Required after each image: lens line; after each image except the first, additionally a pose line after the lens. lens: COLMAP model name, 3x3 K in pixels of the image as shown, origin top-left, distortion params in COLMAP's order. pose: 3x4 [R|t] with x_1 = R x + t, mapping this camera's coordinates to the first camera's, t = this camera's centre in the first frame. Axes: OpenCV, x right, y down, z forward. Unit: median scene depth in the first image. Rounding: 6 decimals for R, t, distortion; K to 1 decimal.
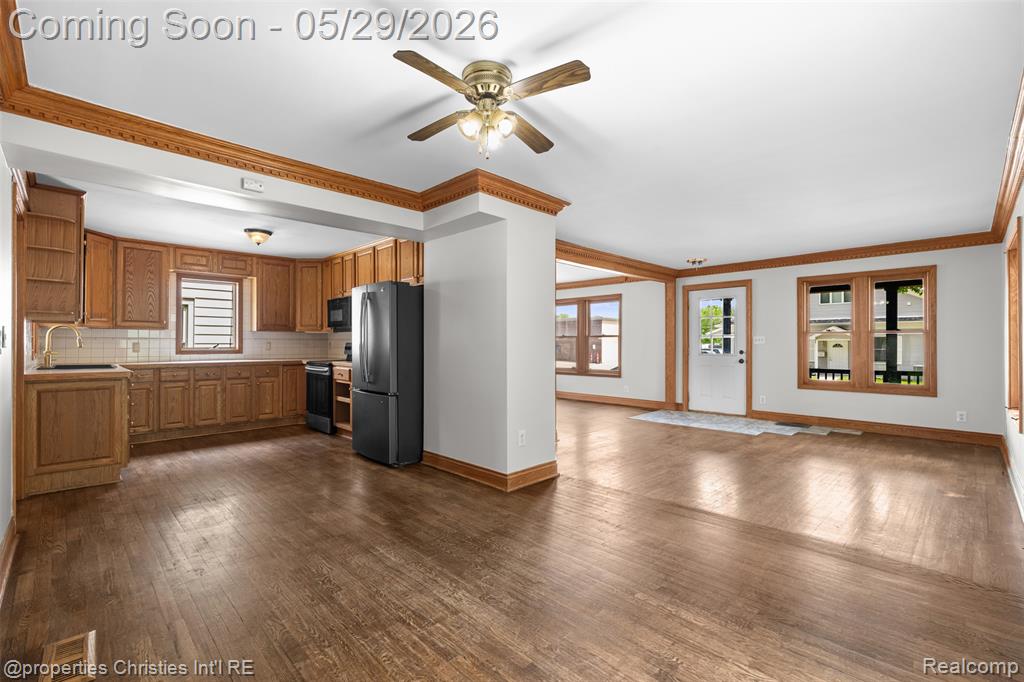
lens RADIAL K [[454.0, 0, 515.9], [0, 454.0, 341.6], [0, 0, 1]] dist [-0.002658, -0.000234]
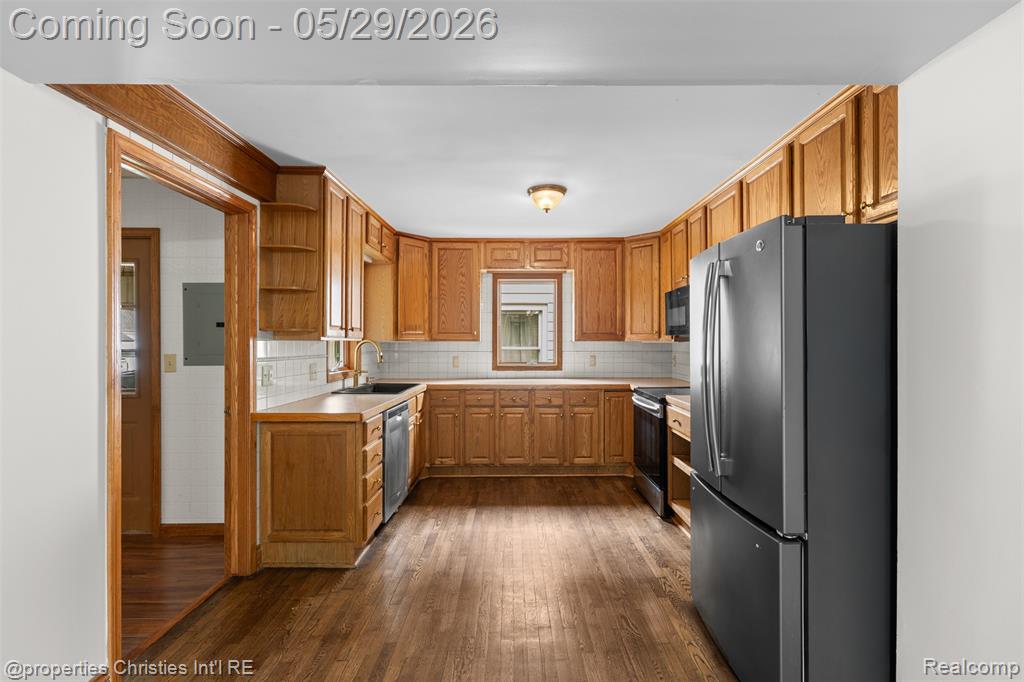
lens RADIAL K [[454.0, 0, 515.9], [0, 454.0, 341.6], [0, 0, 1]] dist [-0.002658, -0.000234]
pose [[0.712084, -0.002401, -0.702090, -0.131492], [0.003921, 0.999992, 0.000557, -0.026854], [0.702083, -0.003149, 0.712088, 0.448063]]
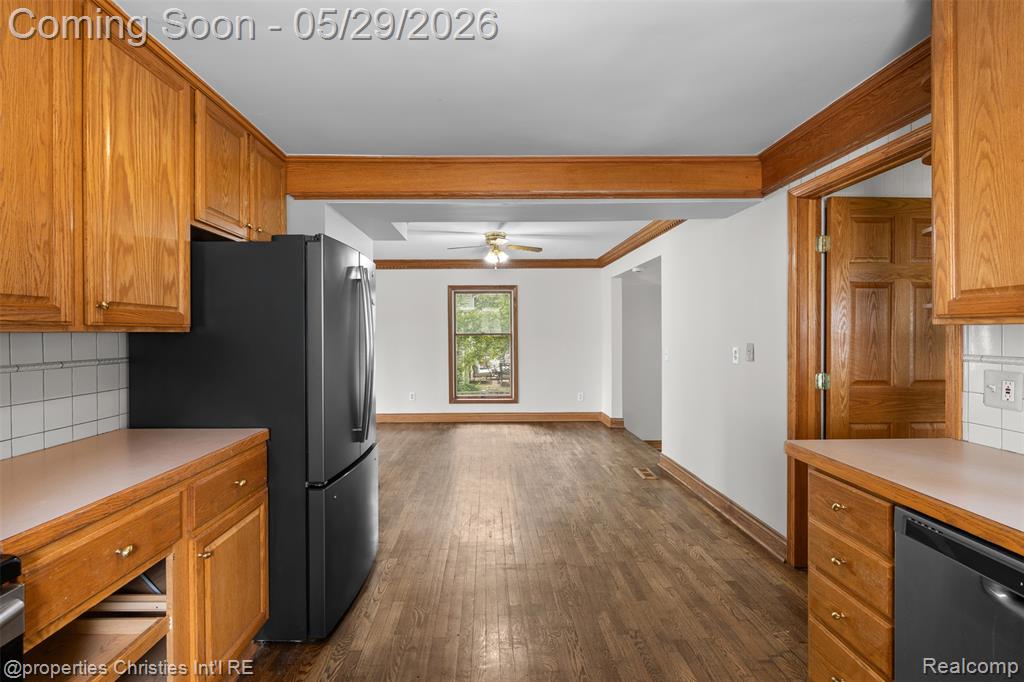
lens RADIAL K [[449.6, 0, 510.4], [0, 449.6, 343.8], [0, 0, 1]] dist [-0.002160, 0.000078]
pose [[-0.739945, -0.008511, 0.672614, -0.622597], [0.002626, 0.999876, 0.015541, -0.022695], [-0.672663, 0.013266, -0.739830, 0.990996]]
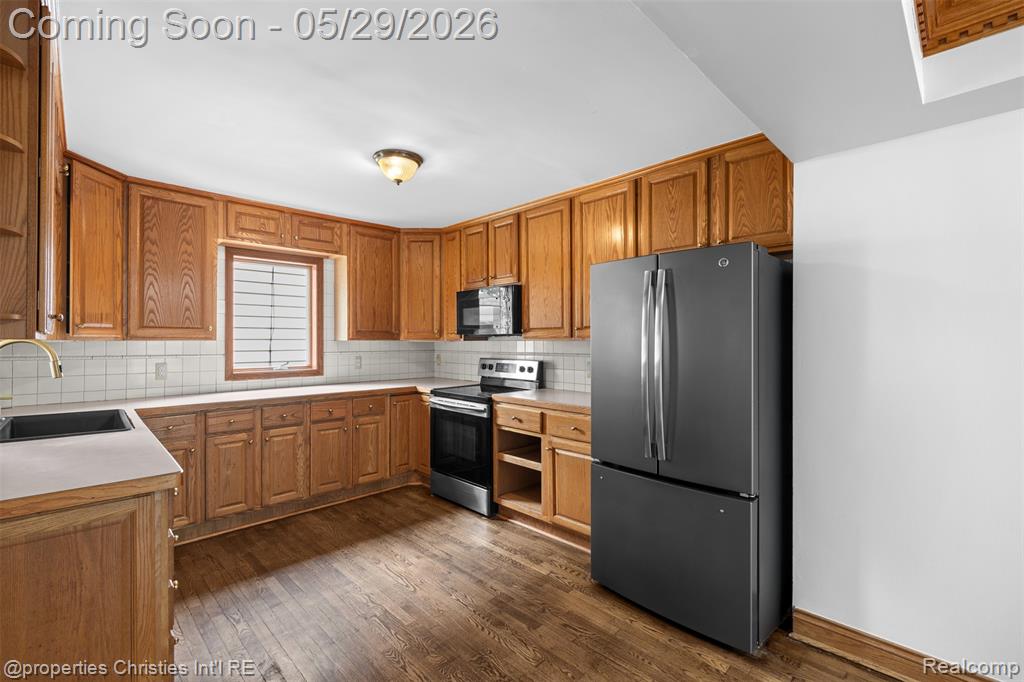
lens RADIAL K [[450.0, 0, 512.0], [0, 450.0, 341.0], [0, 0, 1]] dist [-0.002312, -0.000053]
pose [[0.999984, -0.001420, -0.005511, -0.377560], [0.001446, 0.999987, 0.004833, -0.028628], [0.005504, -0.004841, 0.999973, 0.416375]]
